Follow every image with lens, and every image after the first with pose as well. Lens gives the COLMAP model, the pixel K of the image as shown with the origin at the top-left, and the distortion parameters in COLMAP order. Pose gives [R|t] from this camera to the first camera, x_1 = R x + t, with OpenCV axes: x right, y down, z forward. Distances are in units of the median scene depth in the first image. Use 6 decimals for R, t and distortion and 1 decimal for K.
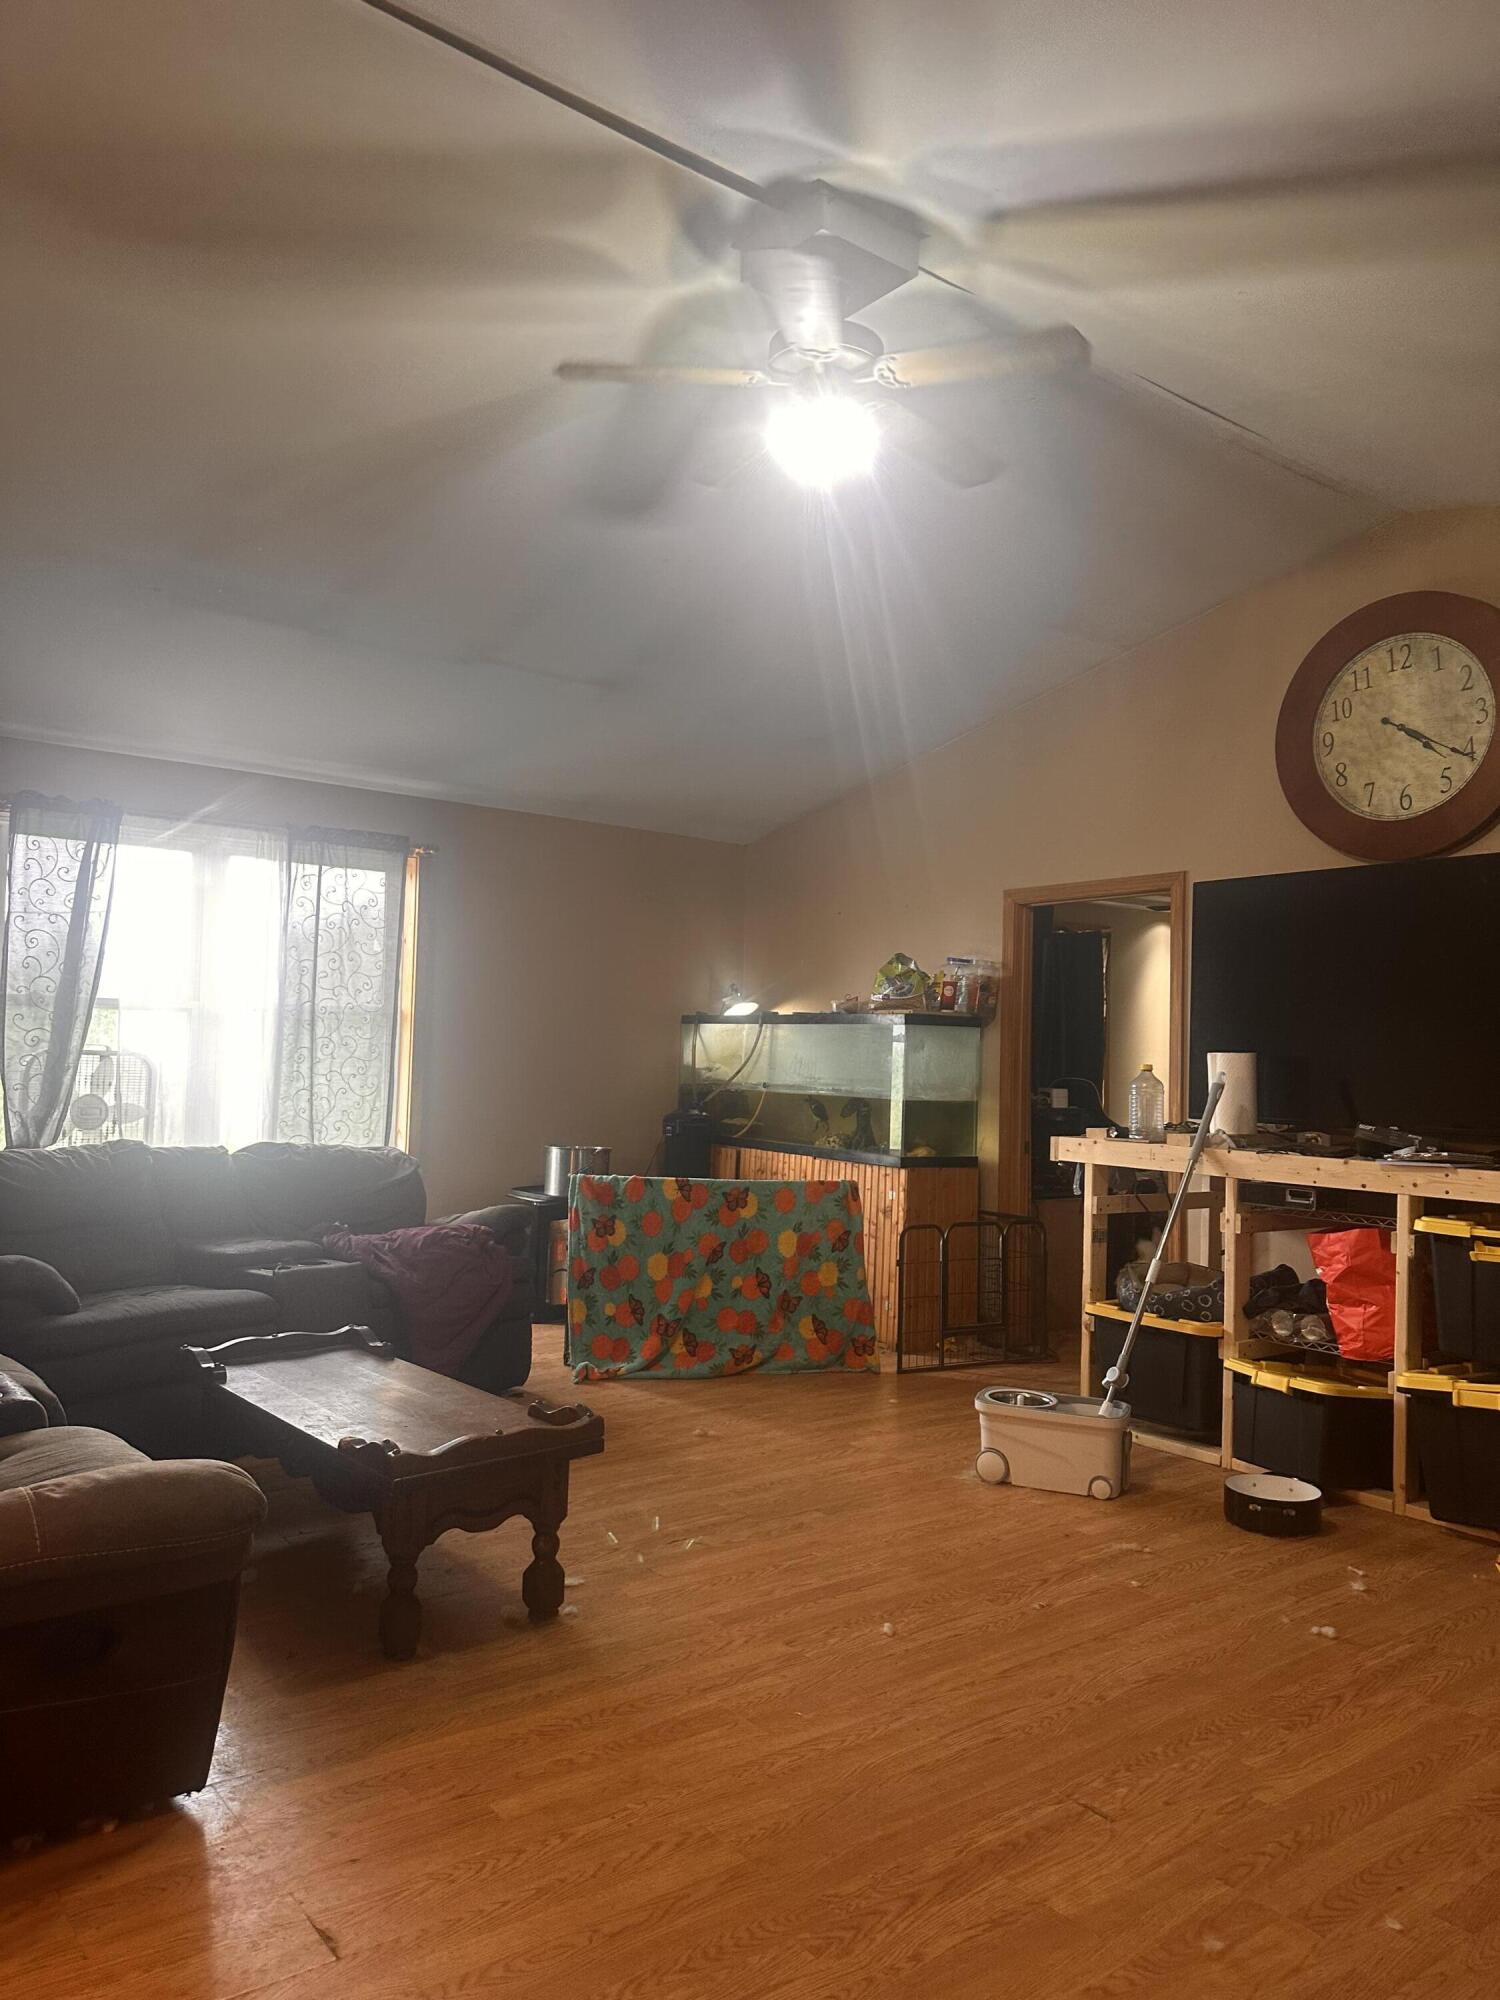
lens RADIAL K [[1412.7, 0, 750.0], [0, 1412.7, 1000.0], [0, 0, 1]] dist [0.134486, -0.140210]
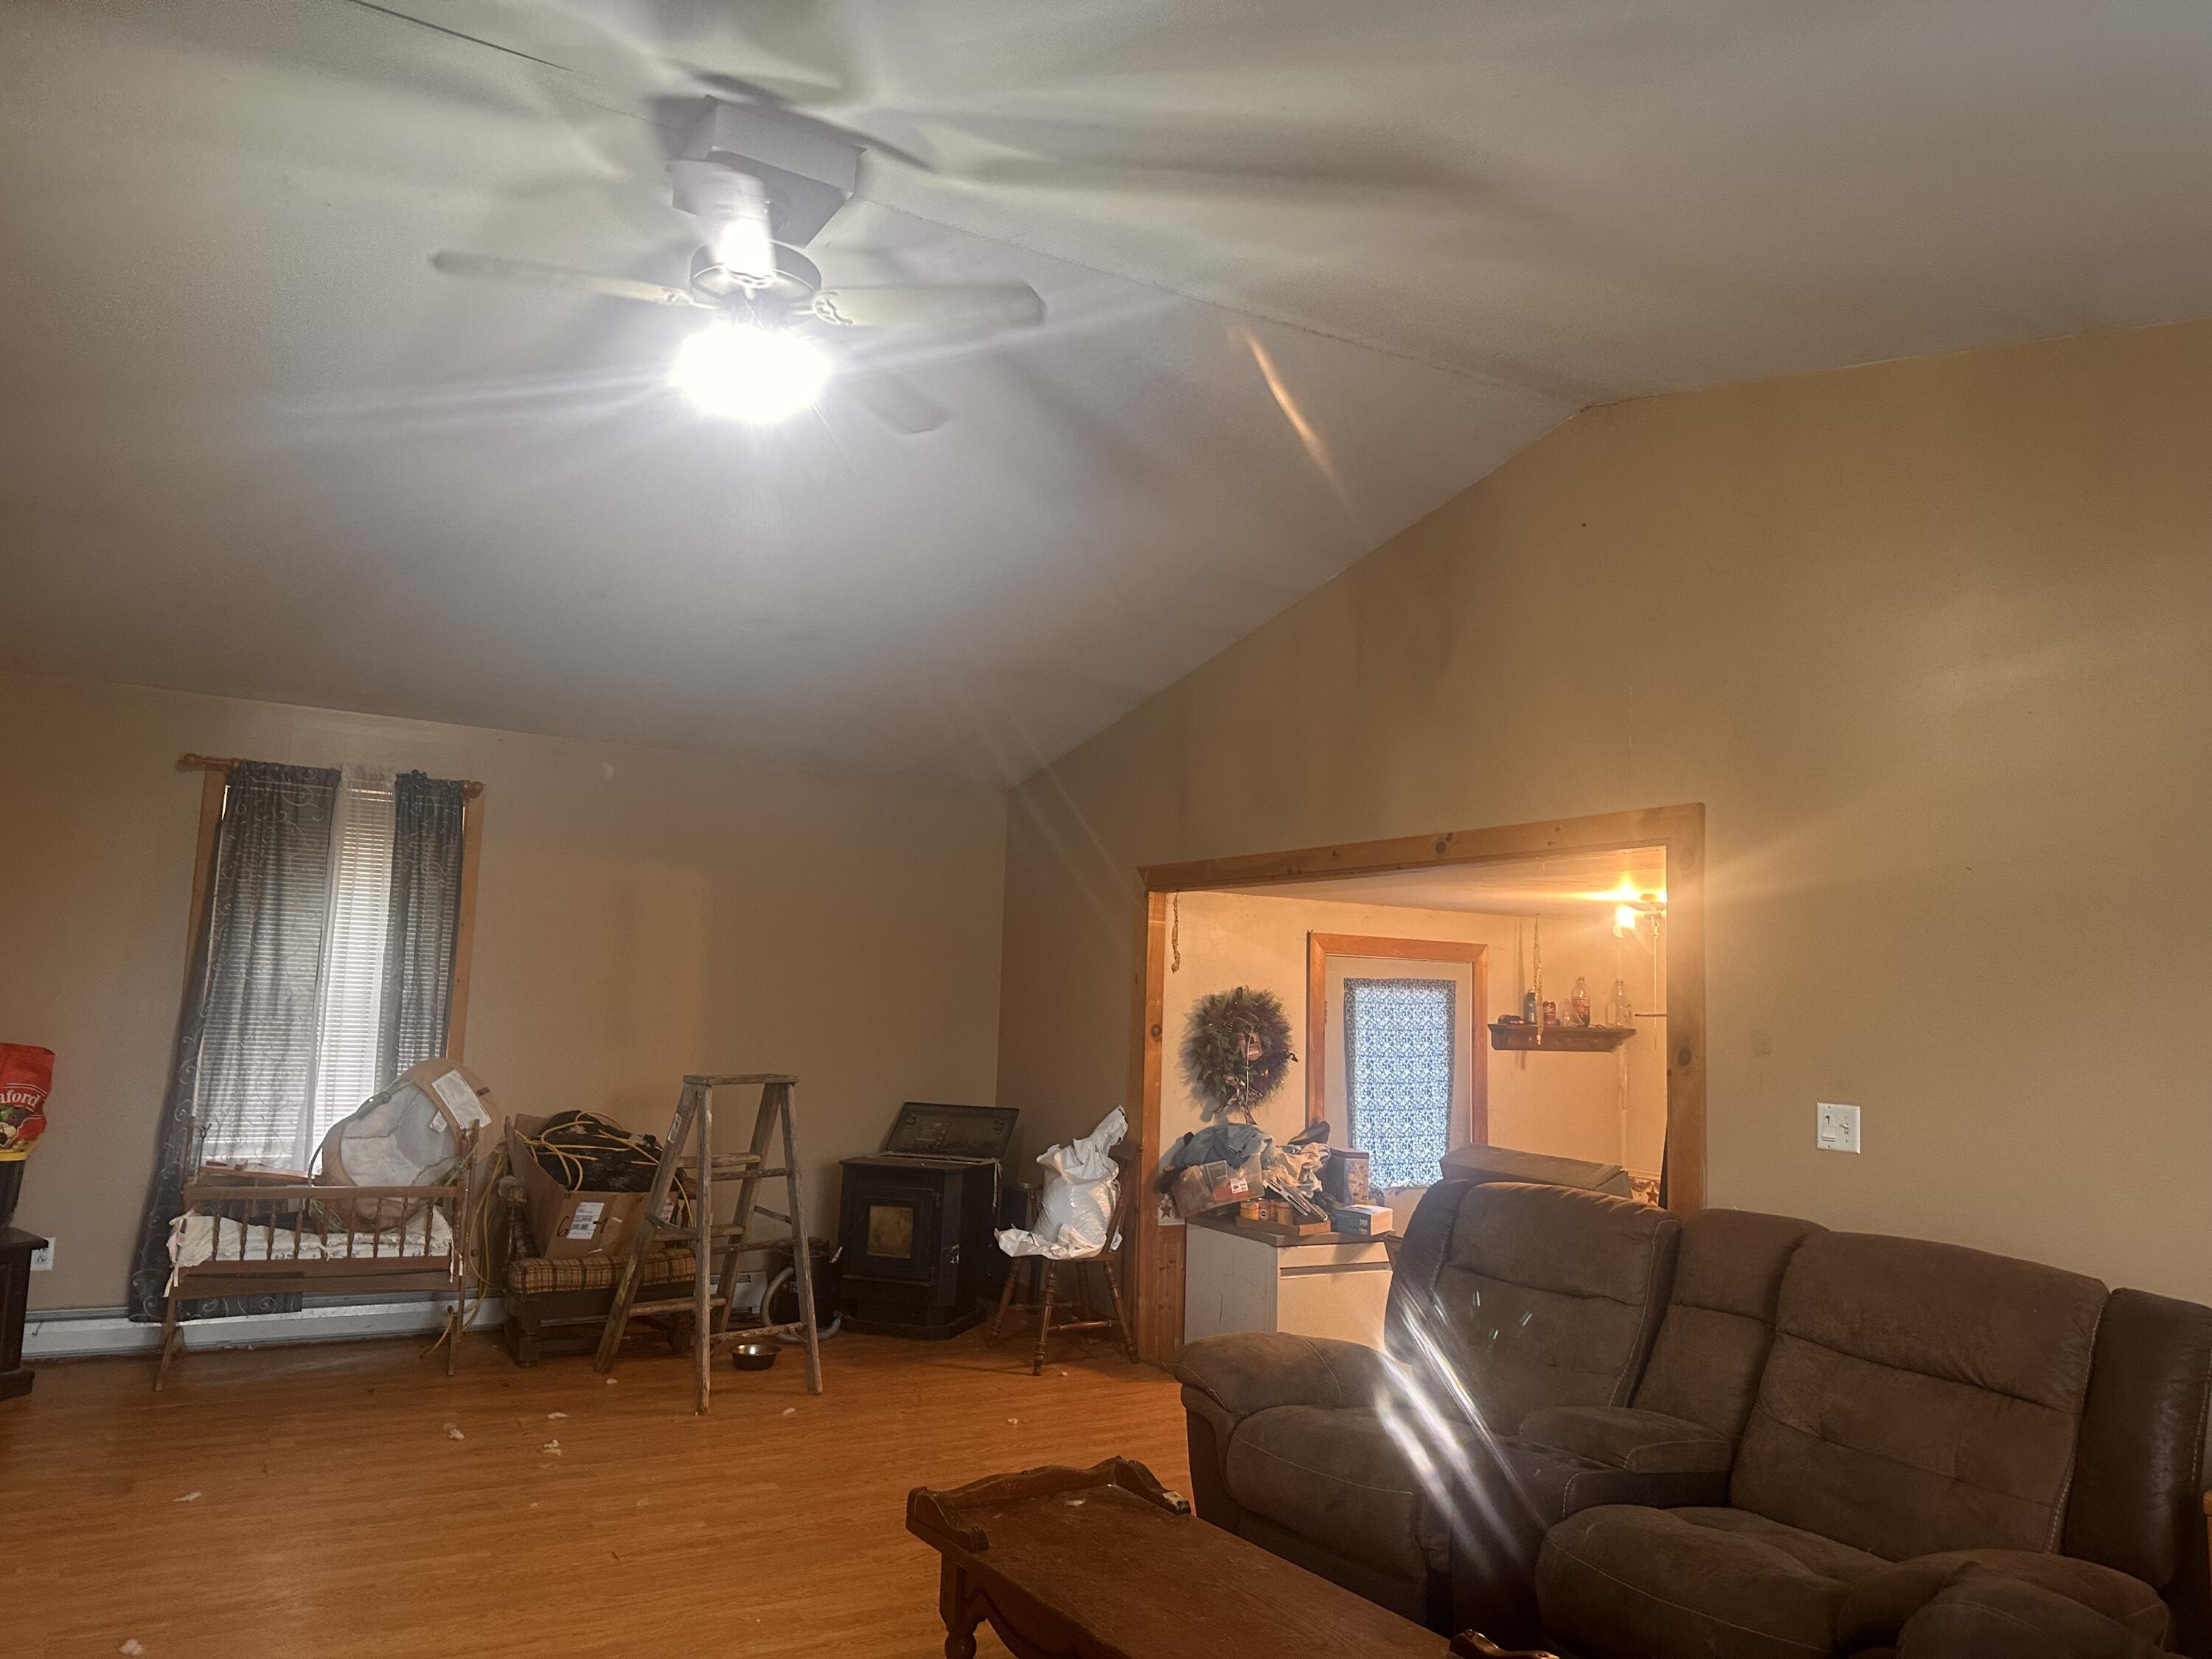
lens RADIAL K [[1562.5, 0, 1100.6], [0, 1562.5, 788.7], [0, 0, 1]] dist [0.134486, -0.140210]
pose [[-0.989570, -0.046306, 0.136409, -0.409640], [-0.070503, 0.981448, -0.178297, 0.038717], [-0.125622, -0.186054, -0.974476, 2.470173]]
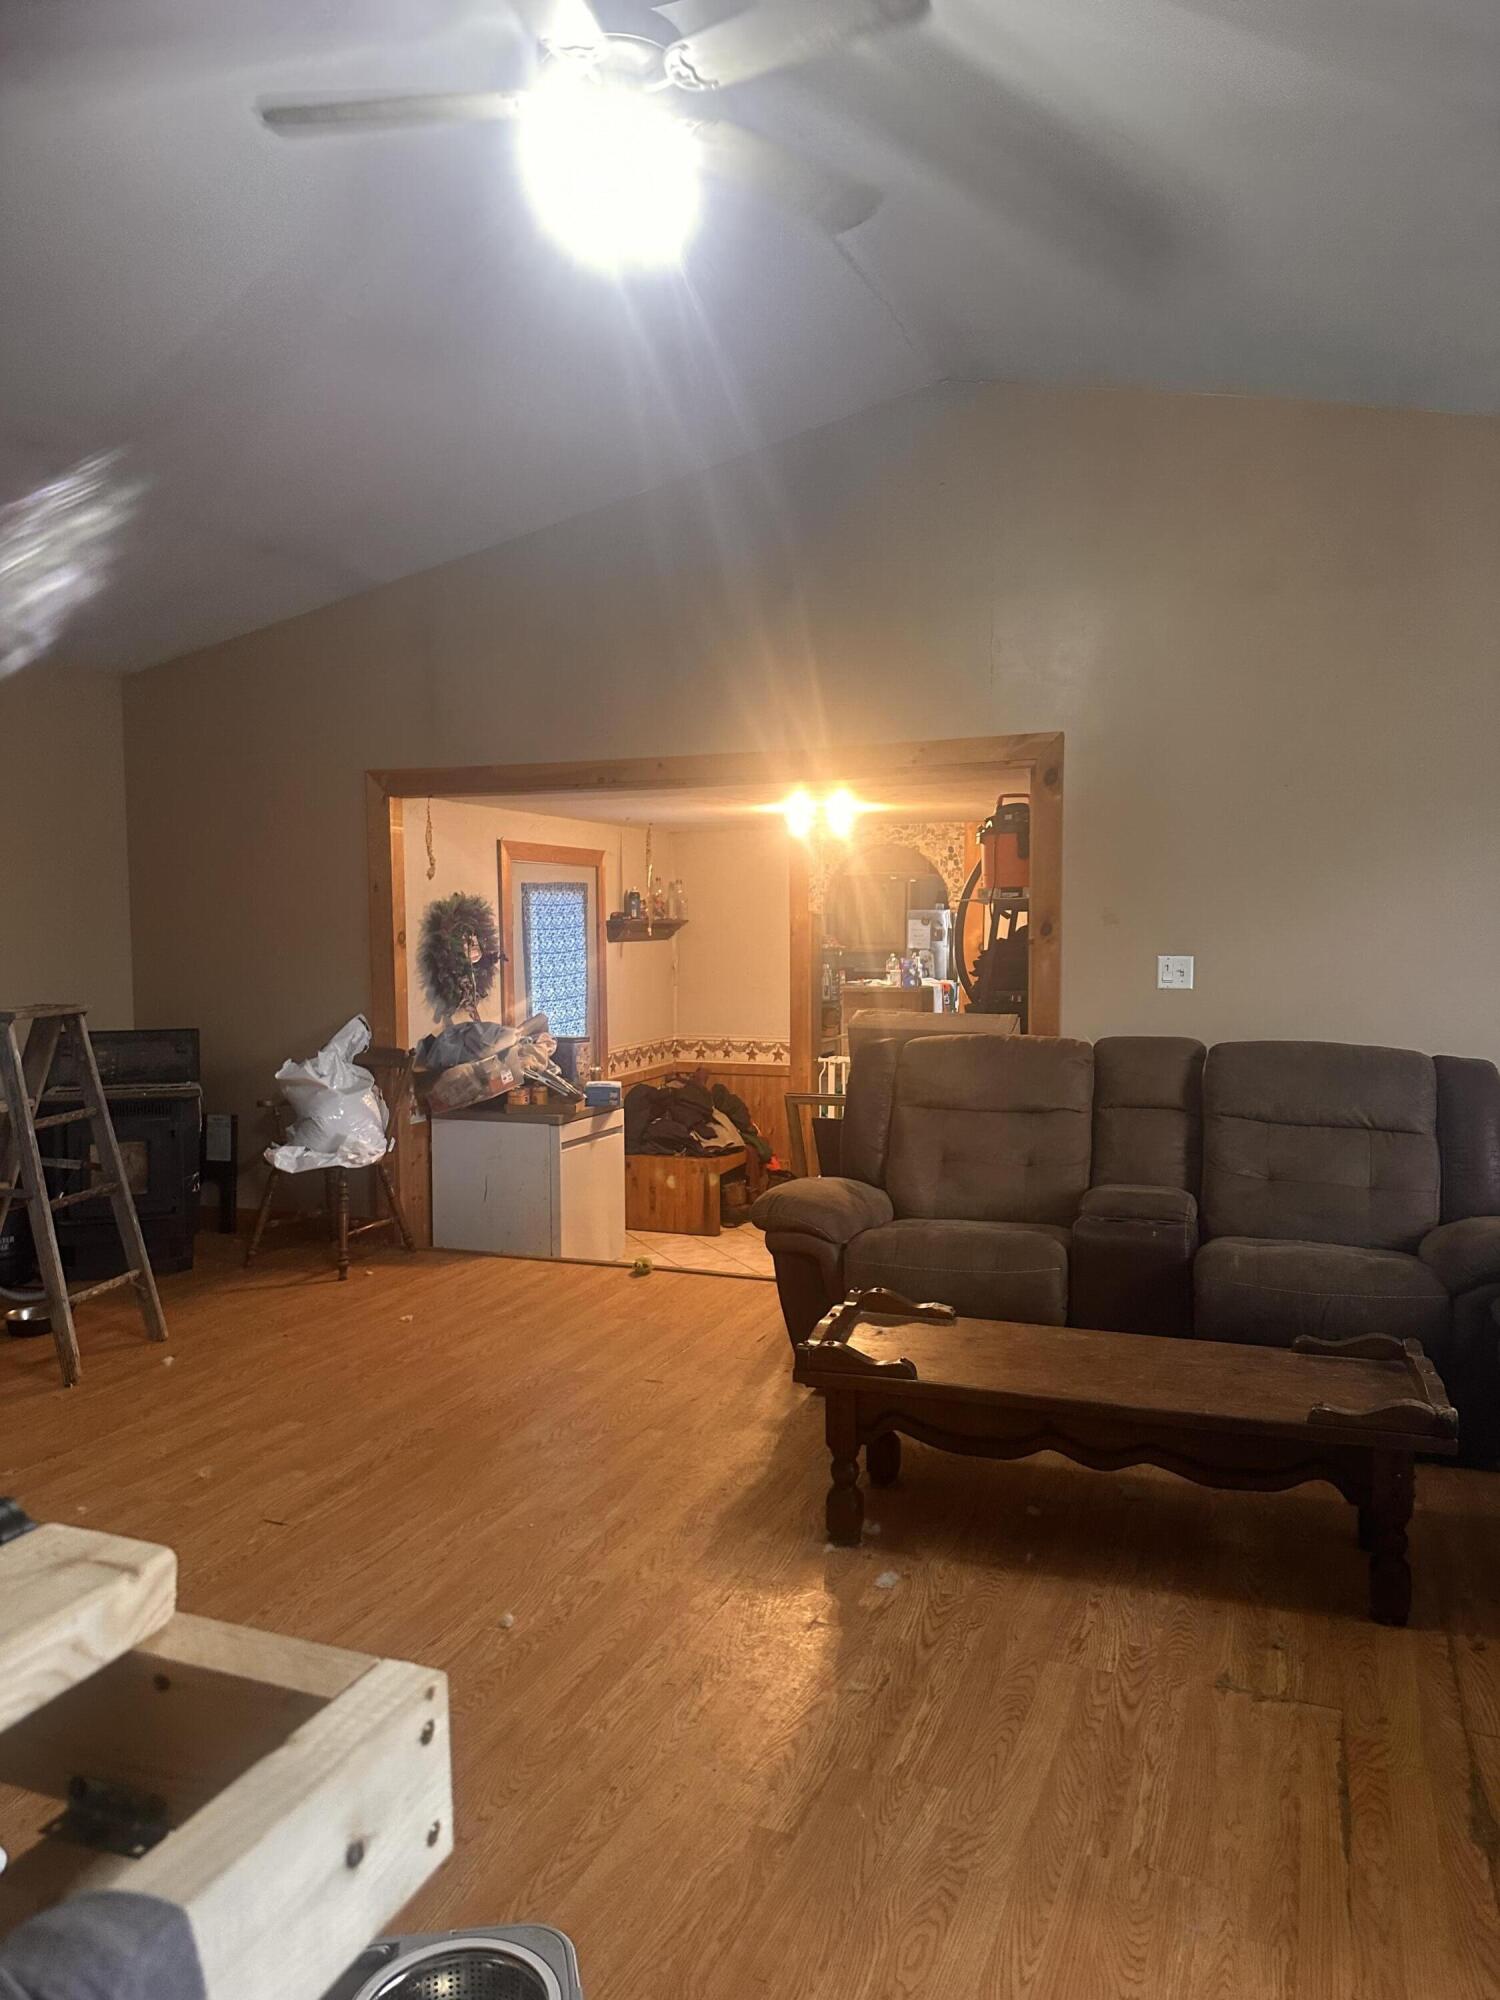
lens RADIAL K [[1412.7, 0, 750.0], [0, 1412.7, 1000.0], [0, 0, 1]] dist [0.134486, -0.140210]
pose [[-0.859841, 0.001146, -0.510561, 0.495693], [0.003611, 0.999986, -0.003837, 0.073897], [0.510550, -0.005143, -0.859833, 2.177327]]
